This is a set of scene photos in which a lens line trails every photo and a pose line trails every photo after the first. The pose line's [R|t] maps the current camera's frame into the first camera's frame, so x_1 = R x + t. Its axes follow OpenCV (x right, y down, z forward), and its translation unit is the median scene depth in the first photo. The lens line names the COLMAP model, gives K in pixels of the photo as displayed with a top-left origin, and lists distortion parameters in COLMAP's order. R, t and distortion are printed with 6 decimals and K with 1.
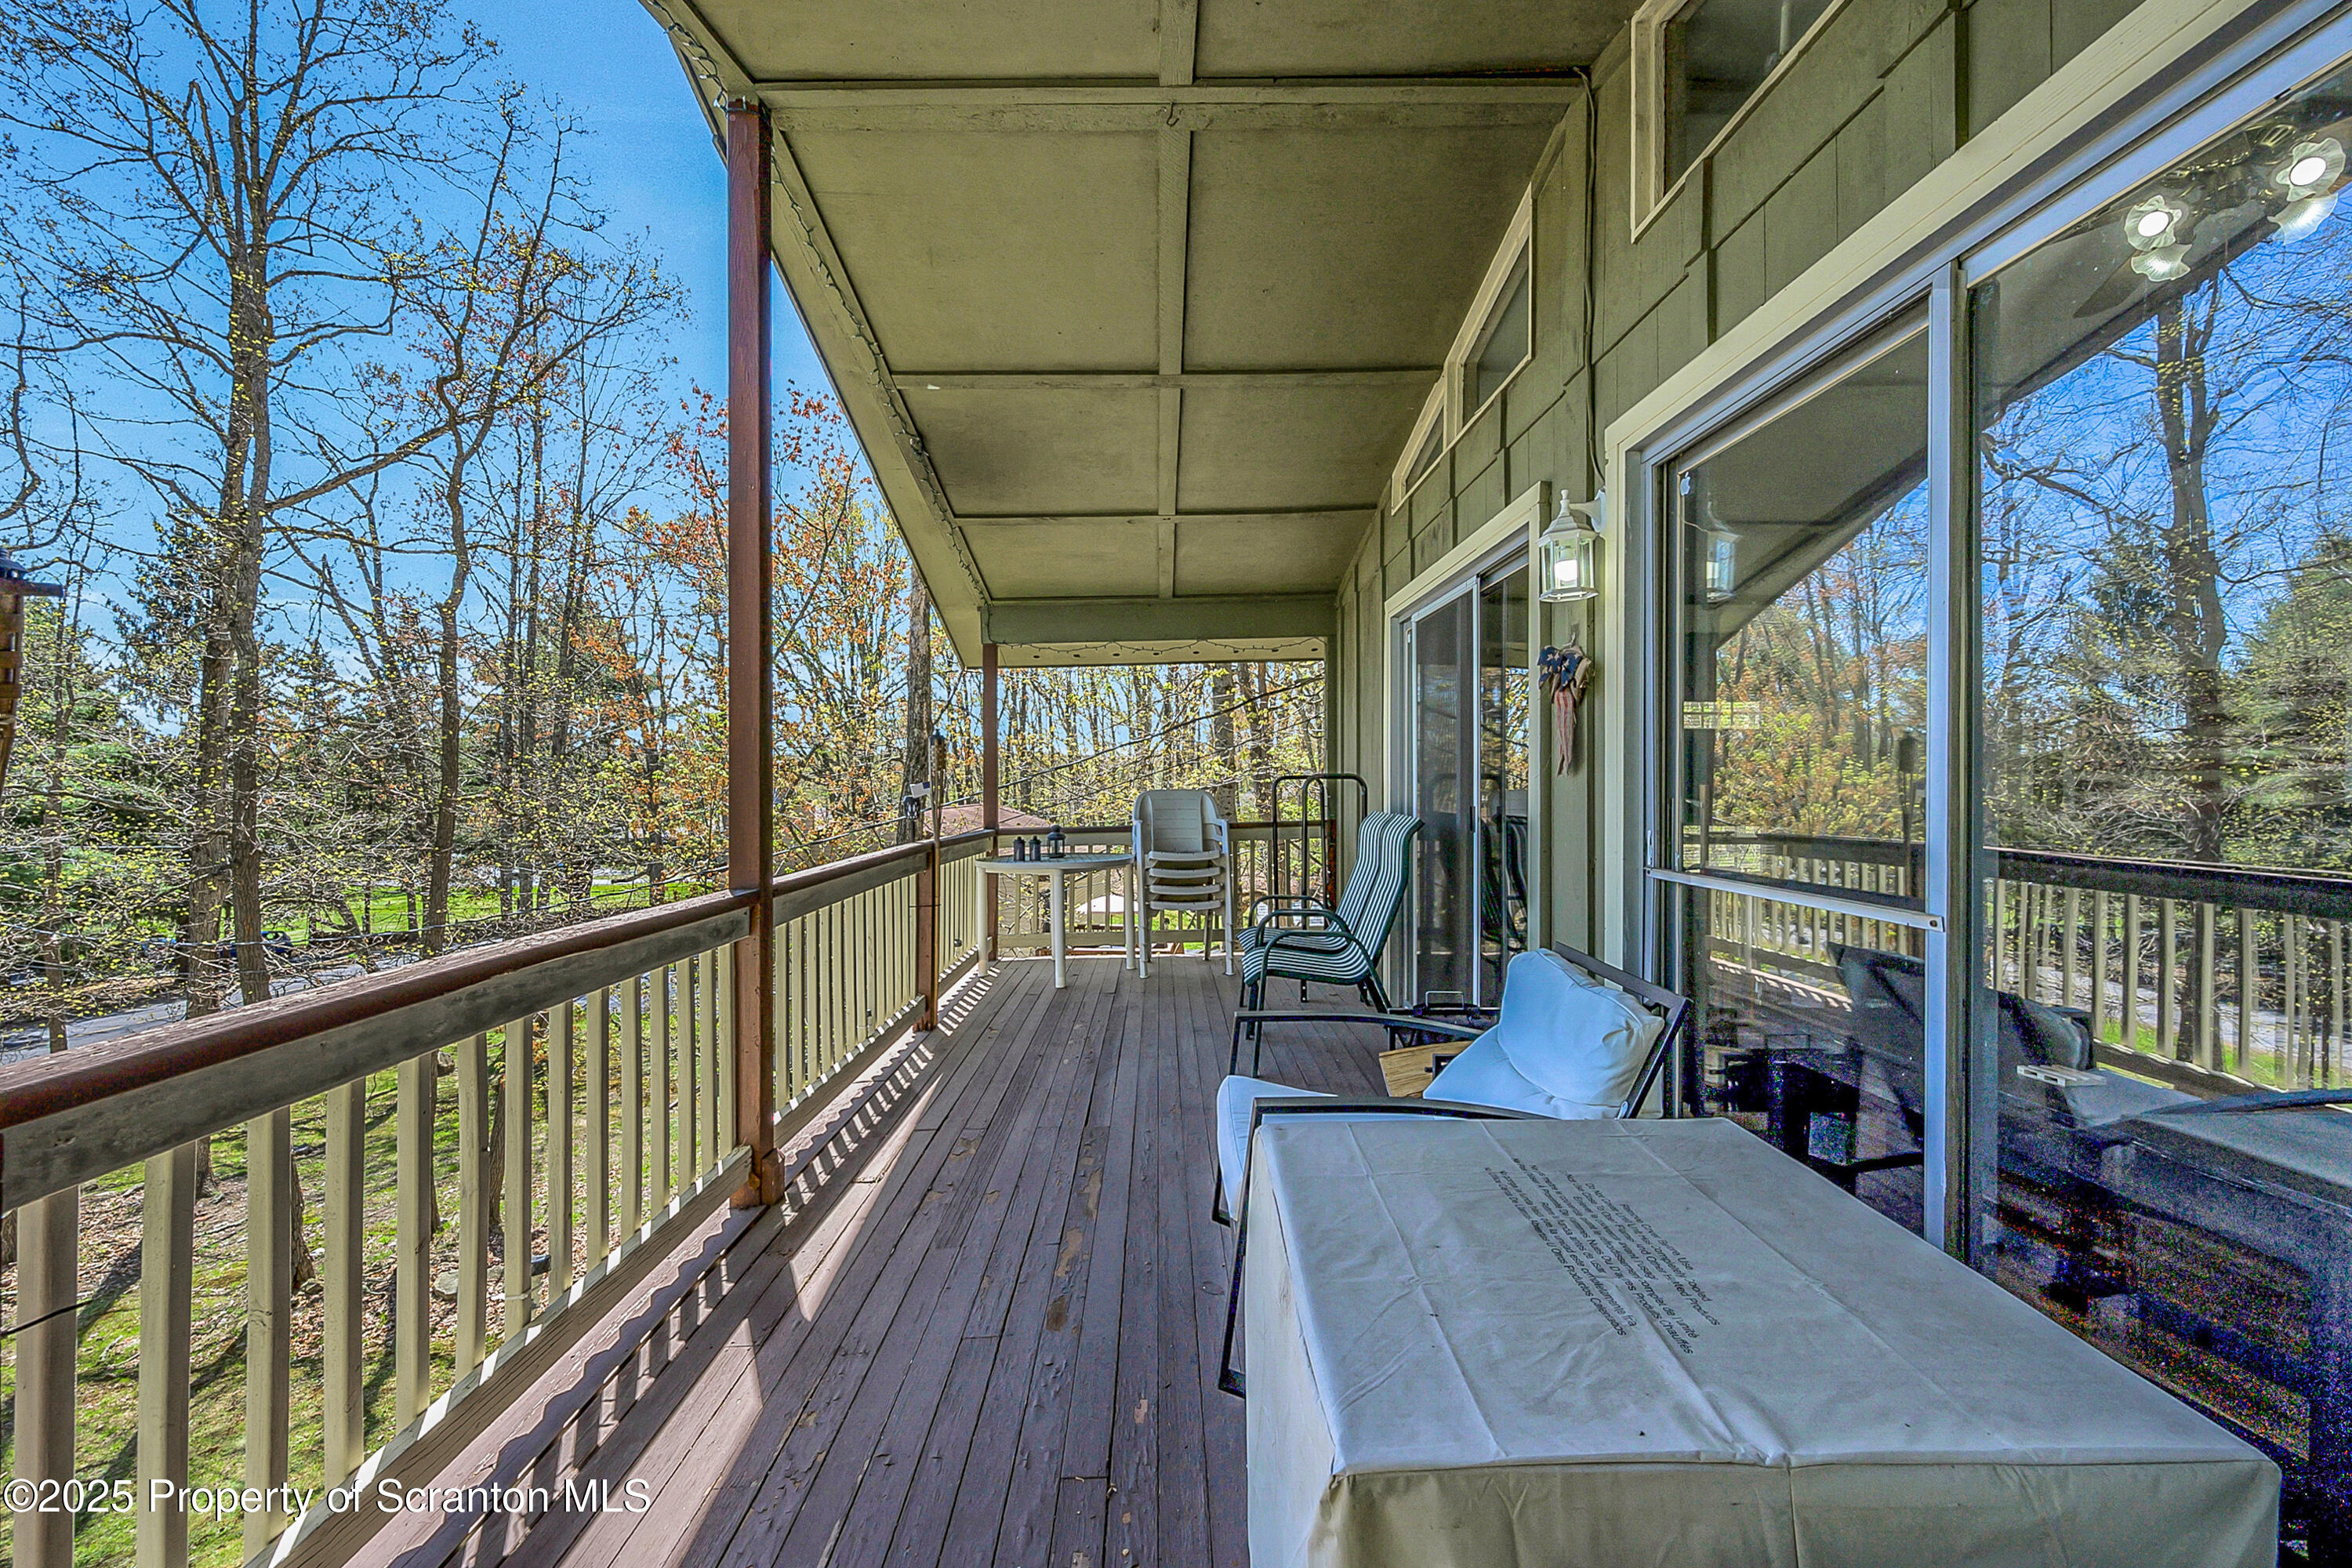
lens RADIAL K [[943.0, 0, 1176.0], [0, 943.0, 784.0], [0, 0, 1]] dist [-0.000643, -0.000017]
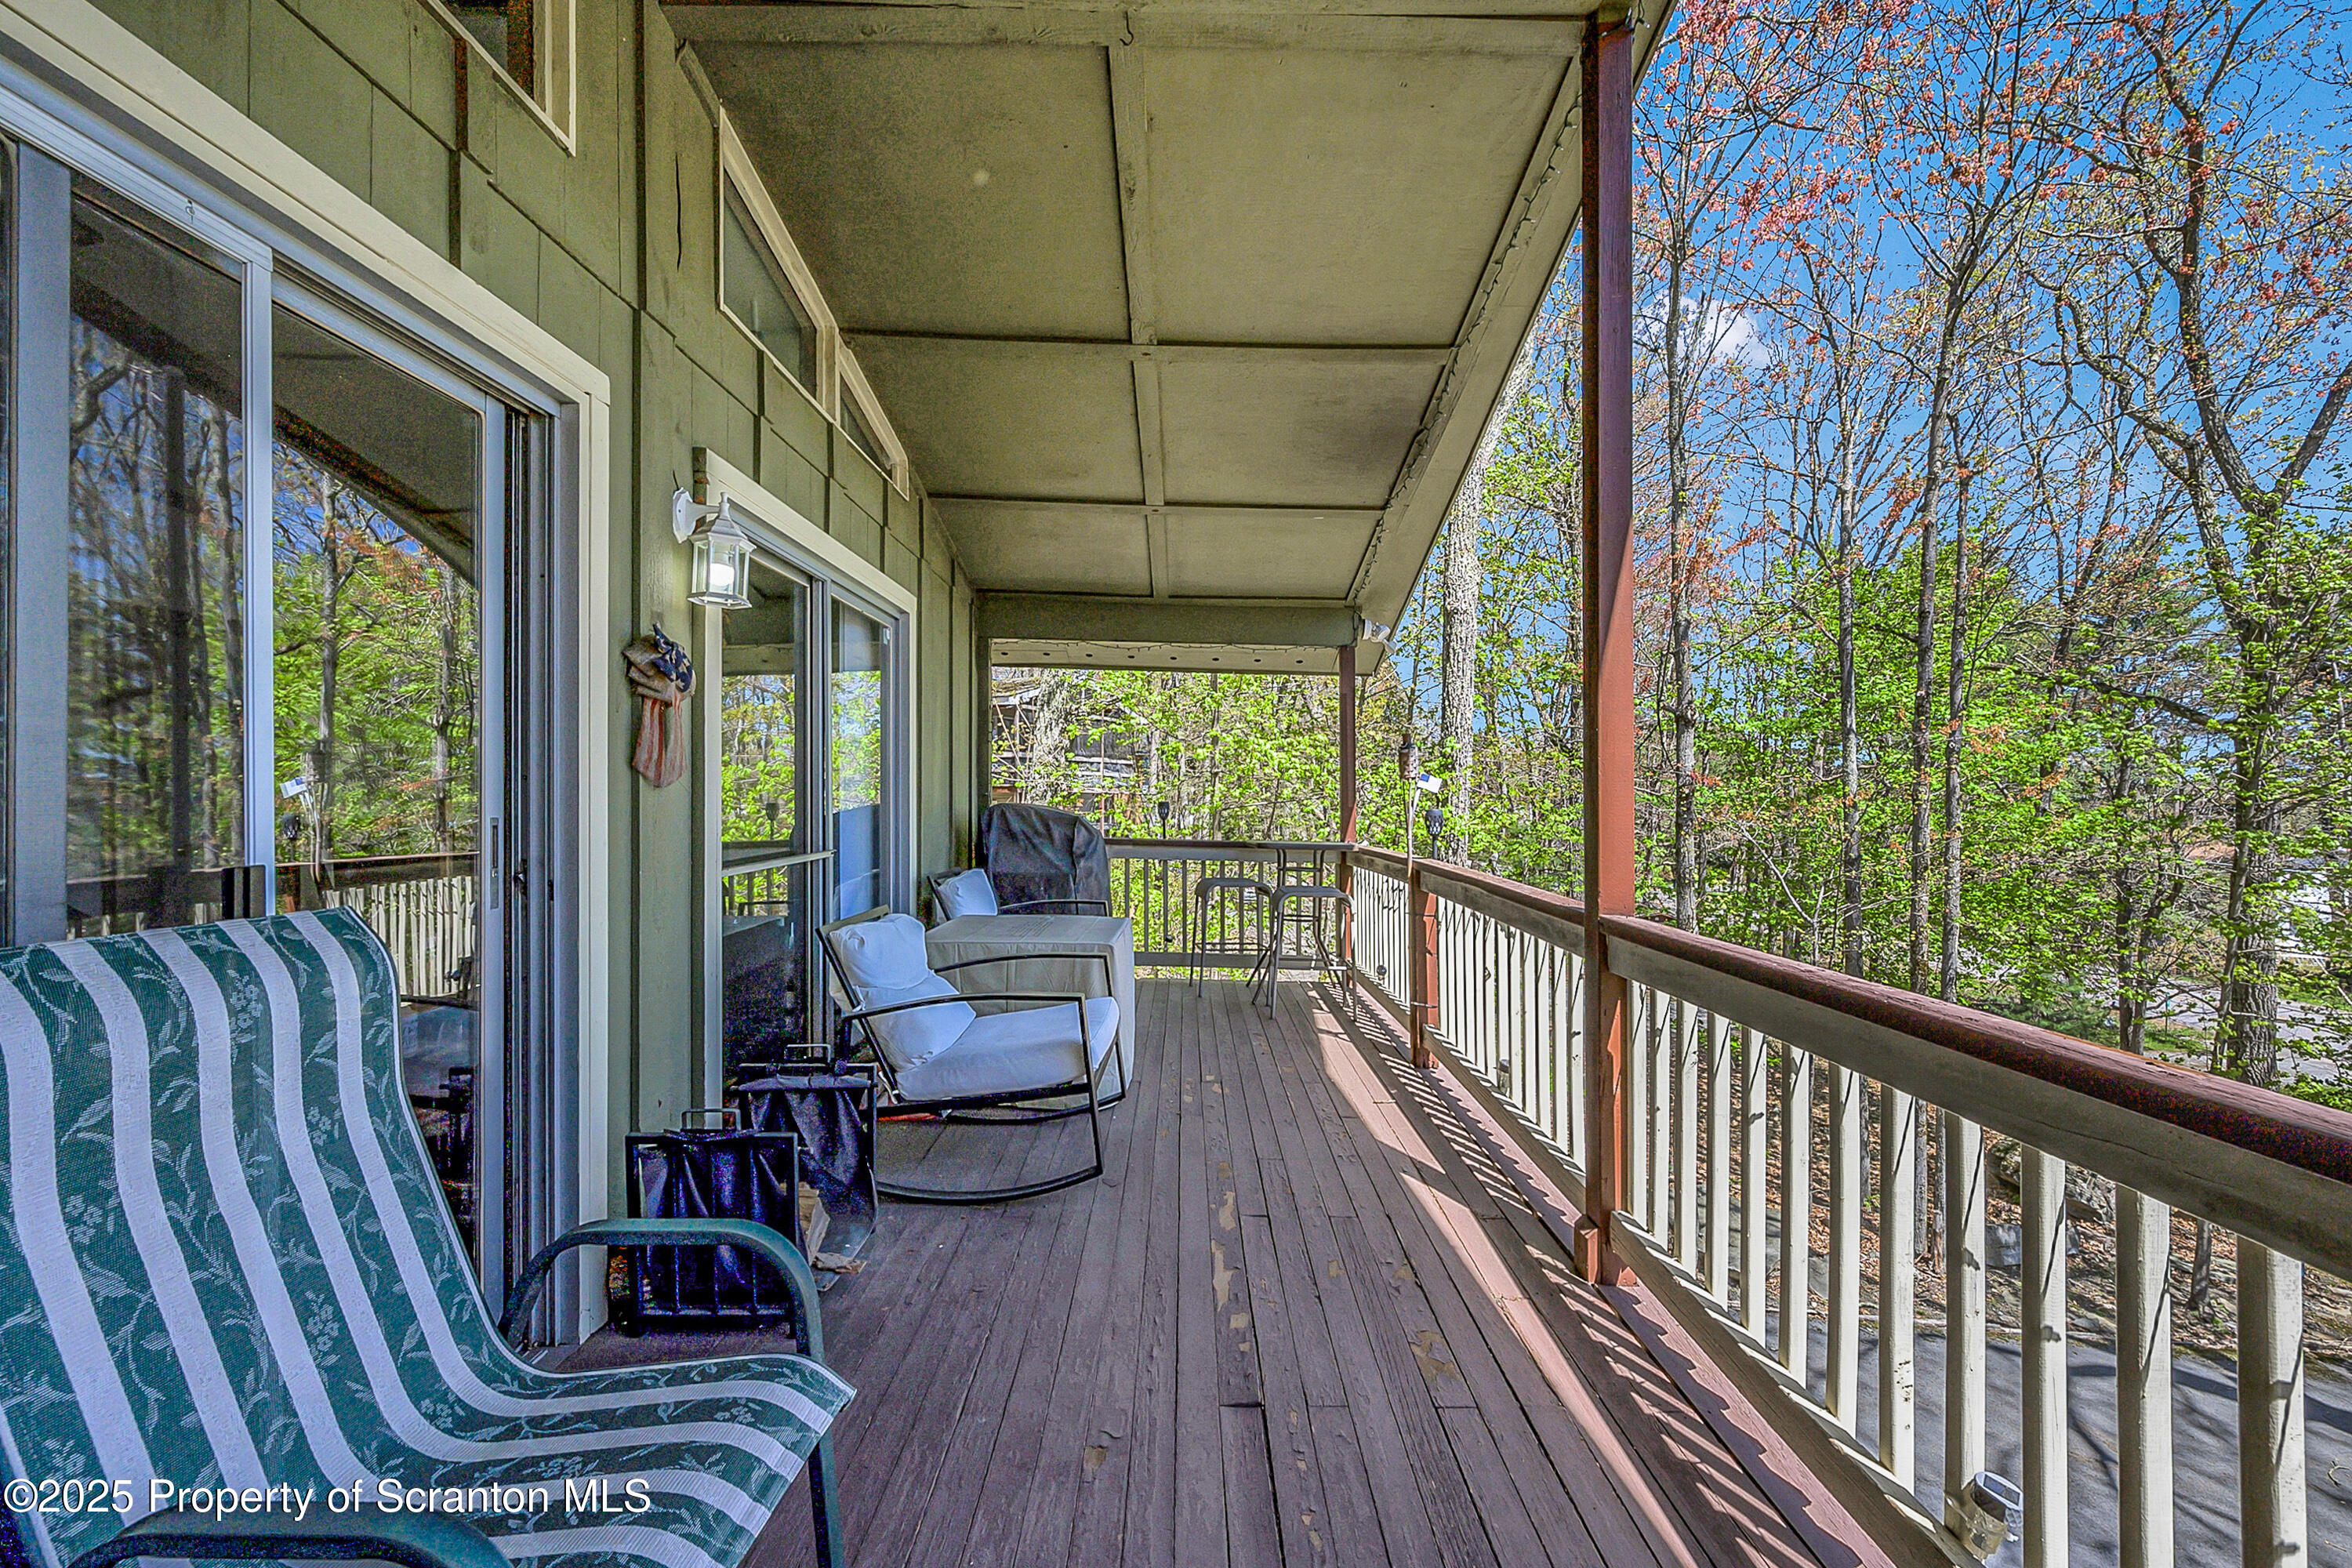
lens RADIAL K [[943.0, 0, 1176.0], [0, 943.0, 784.0], [0, 0, 1]] dist [-0.000643, -0.000017]
pose [[-0.999755, 0.002488, 0.021978, -0.074929], [0.002528, 0.999995, 0.001784, -0.015764], [-0.021973, 0.001839, -0.999757, 2.085809]]
